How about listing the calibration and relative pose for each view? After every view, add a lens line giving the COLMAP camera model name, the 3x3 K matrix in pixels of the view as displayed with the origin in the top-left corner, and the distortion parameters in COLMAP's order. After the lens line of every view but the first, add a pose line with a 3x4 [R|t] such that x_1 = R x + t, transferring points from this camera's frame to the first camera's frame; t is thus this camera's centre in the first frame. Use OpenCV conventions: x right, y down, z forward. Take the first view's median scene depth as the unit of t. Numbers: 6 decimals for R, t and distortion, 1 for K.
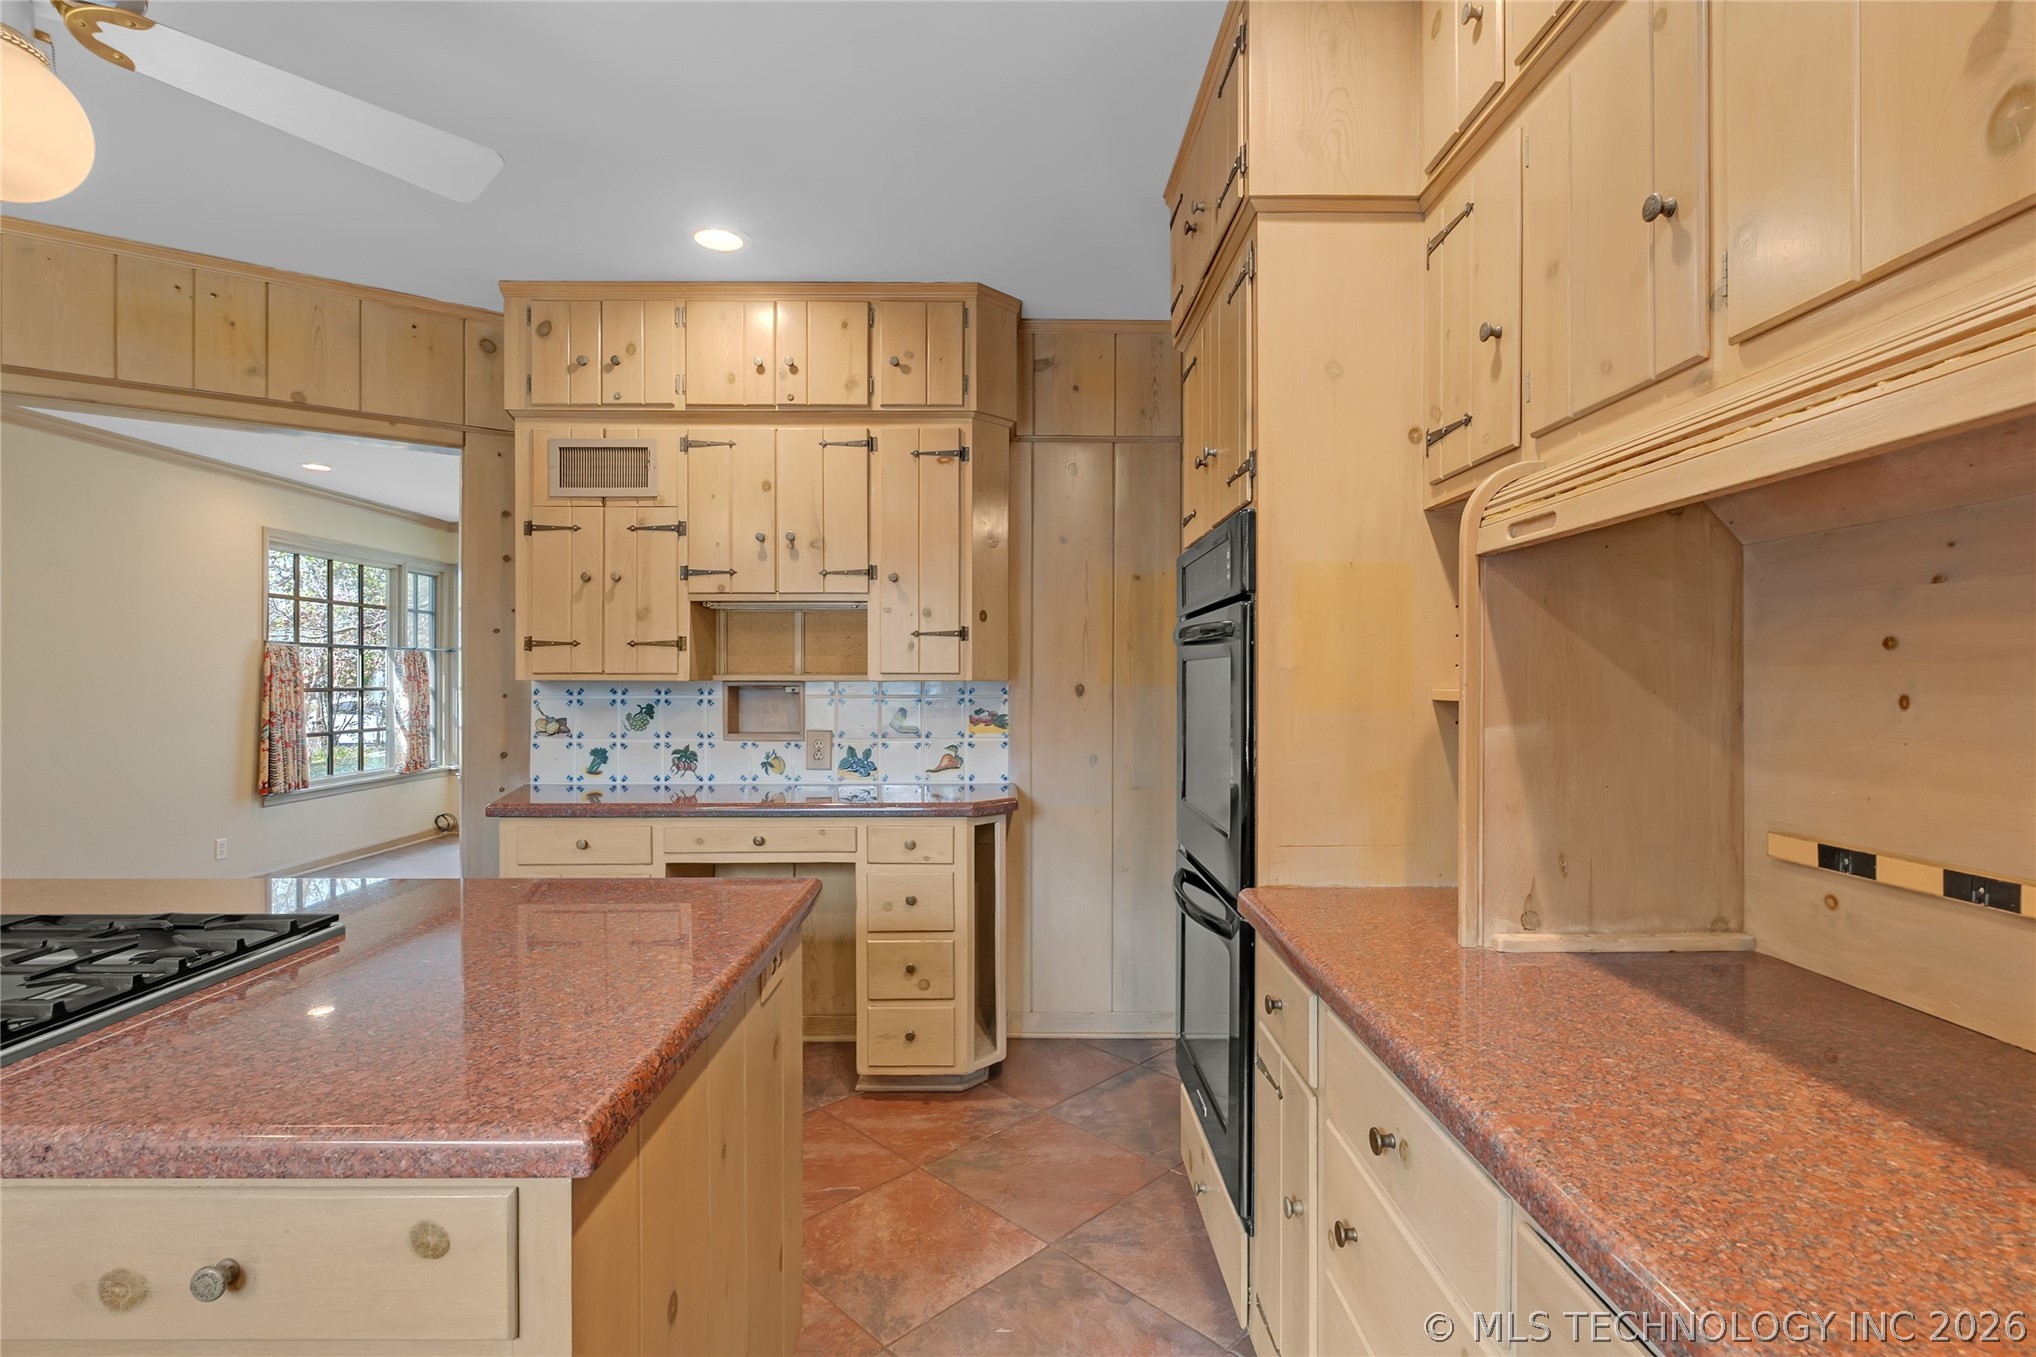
lens RADIAL K [[947.4, 0, 1031.7], [0, 947.4, 680.2], [0, 0, 1]] dist [-0.003391, 0.000525]
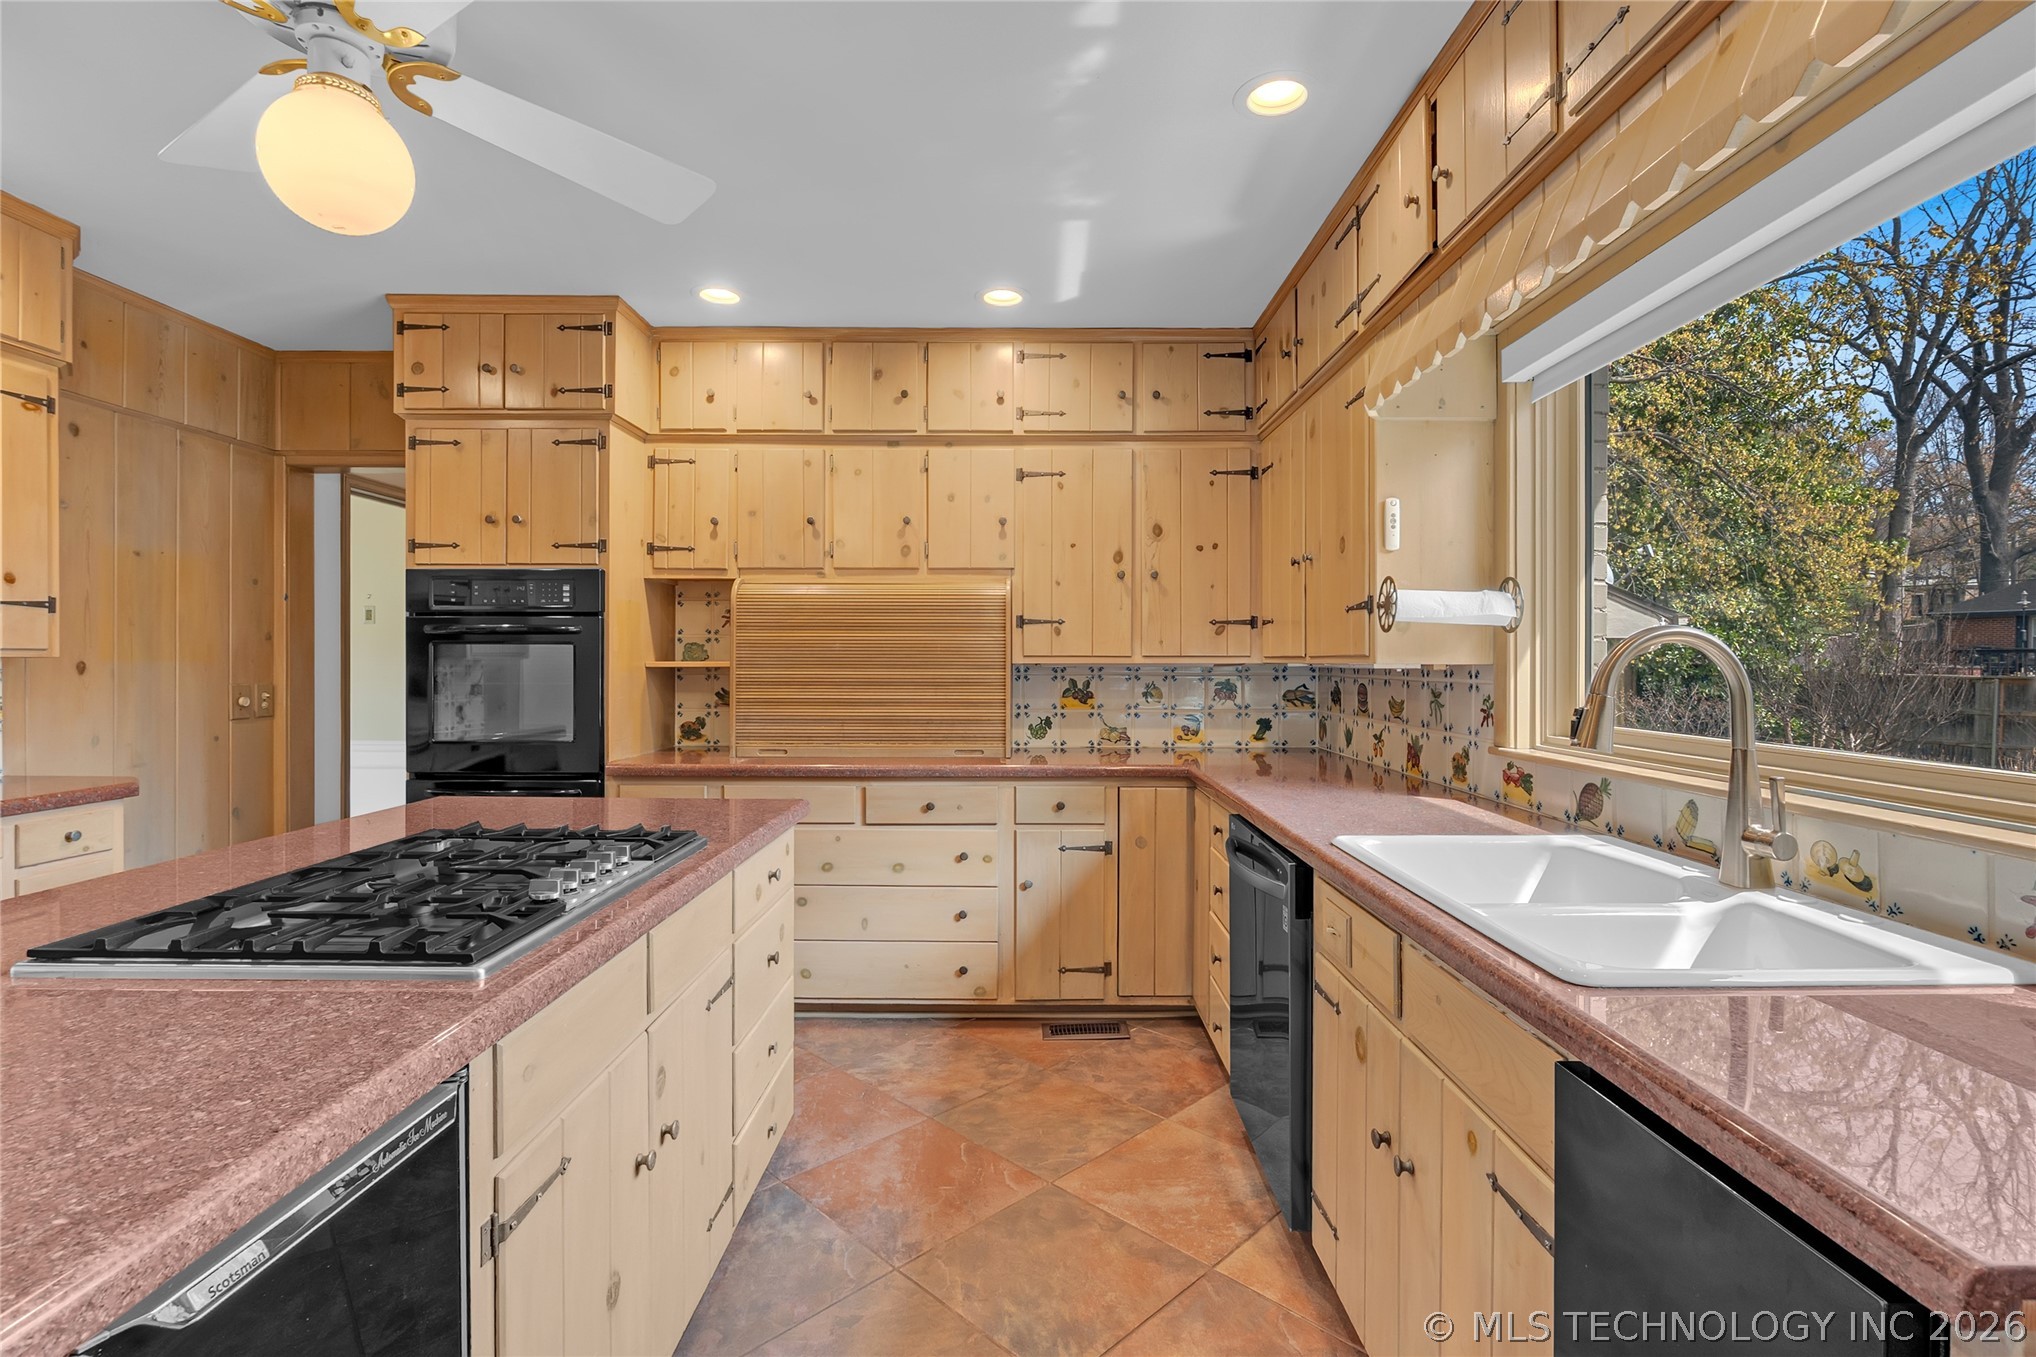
lens RADIAL K [[947.4, 0, 1008.5], [0, 947.4, 665.0], [0, 0, 1]] dist [-0.003391, 0.000525]
pose [[0.022903, -0.006503, 0.999717, -0.958824], [-0.001733, 0.999977, 0.006545, 0.000753], [-0.999736, -0.001883, 0.022891, 0.069586]]
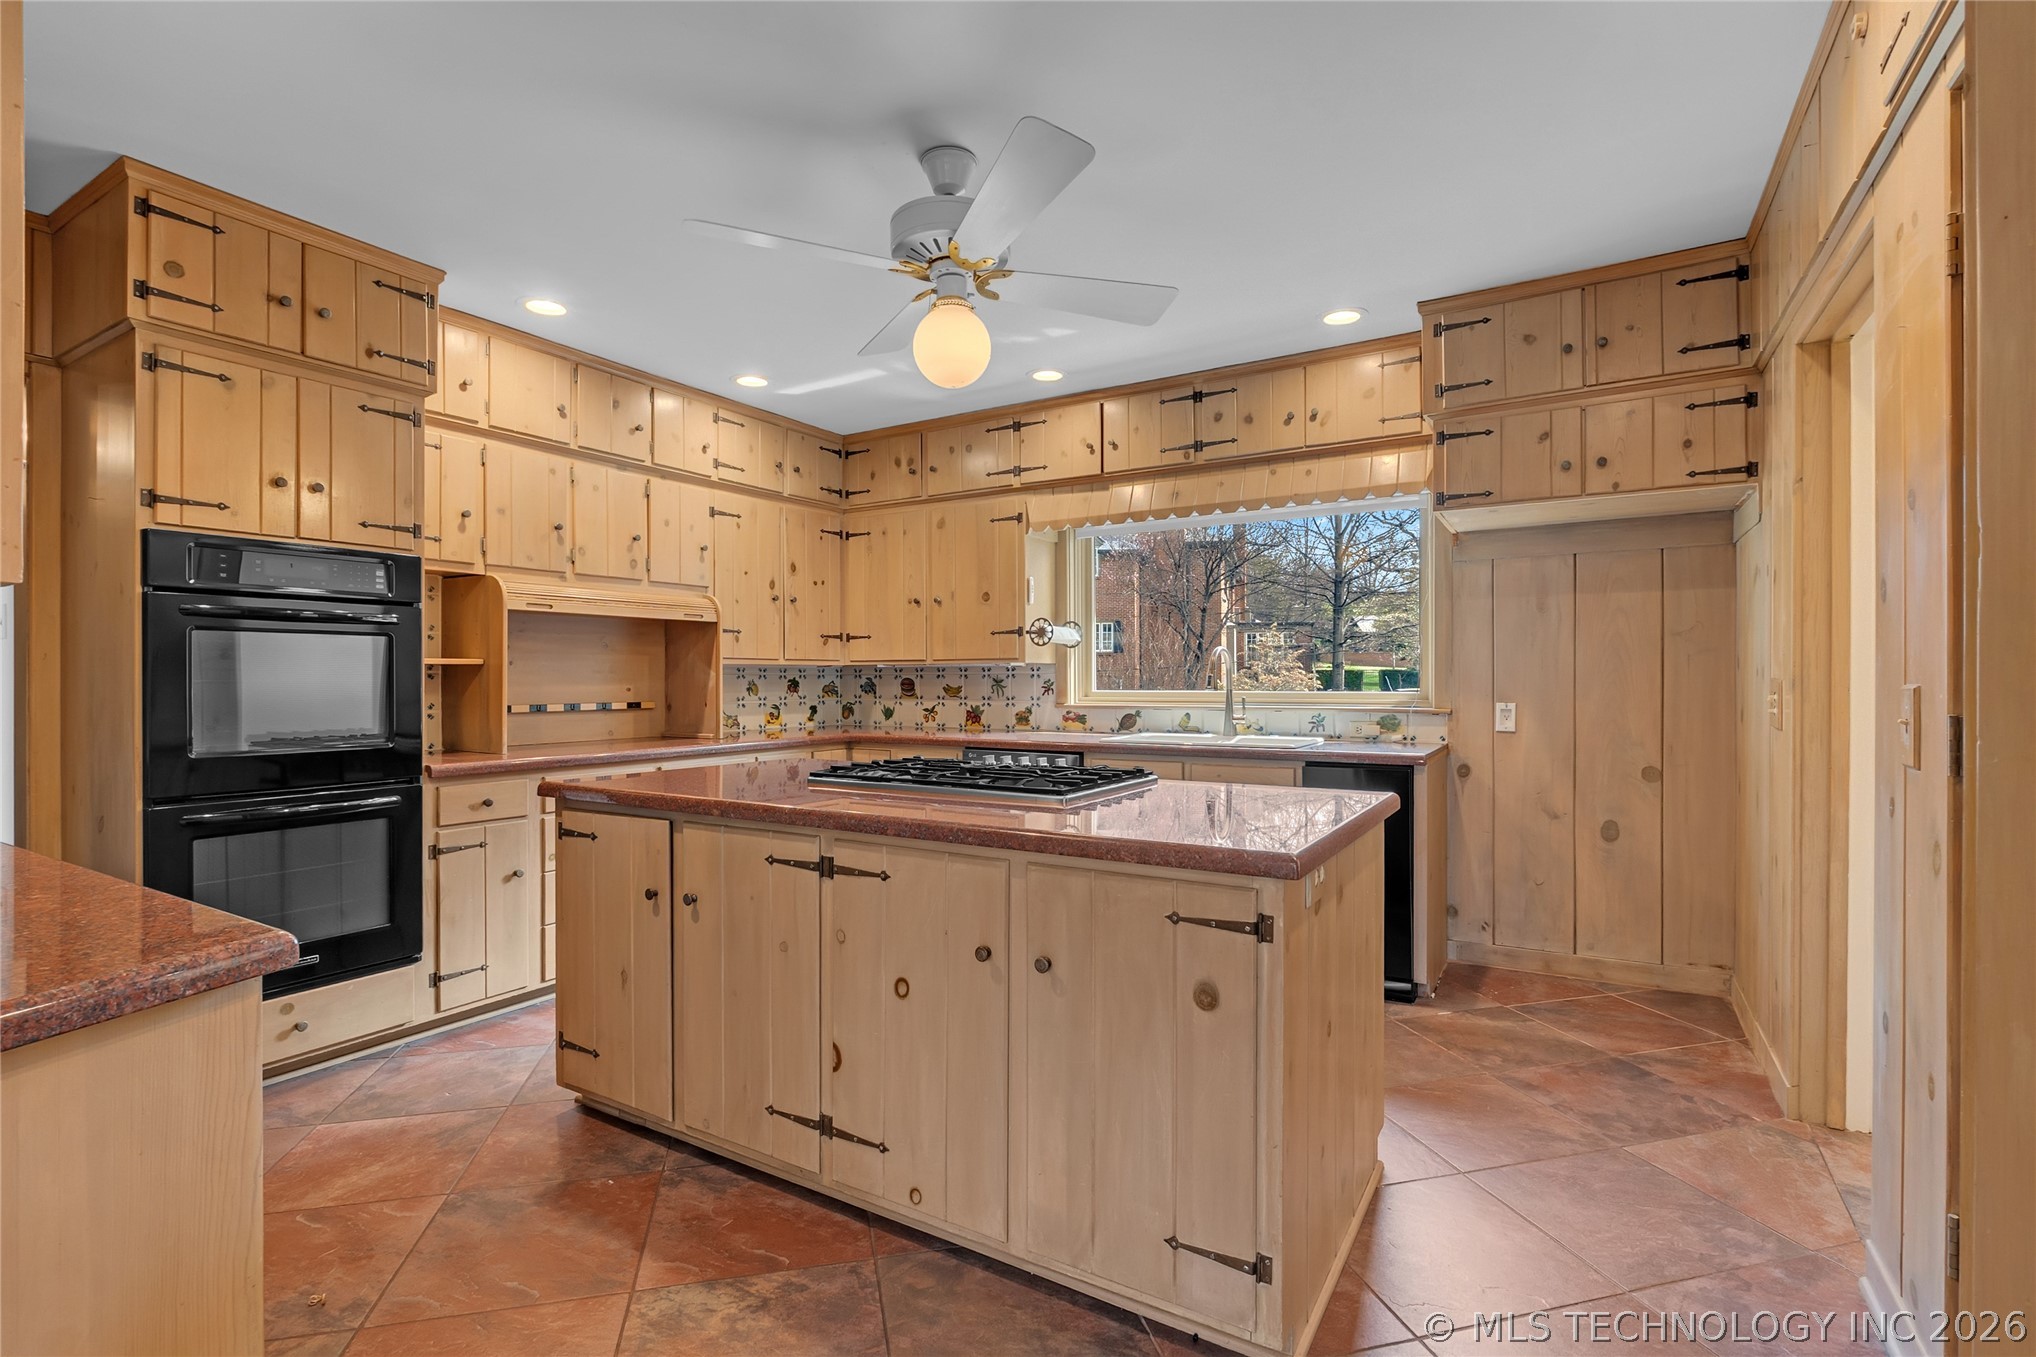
lens RADIAL K [[947.4, 0, 1015.9], [0, 947.4, 681.3], [0, 0, 1]] dist [-0.003391, 0.000525]
pose [[-0.845243, -0.001387, 0.534381, -0.955229], [0.001392, 0.999988, 0.004796, 0.027220], [-0.534381, 0.004798, -0.845230, 1.084044]]
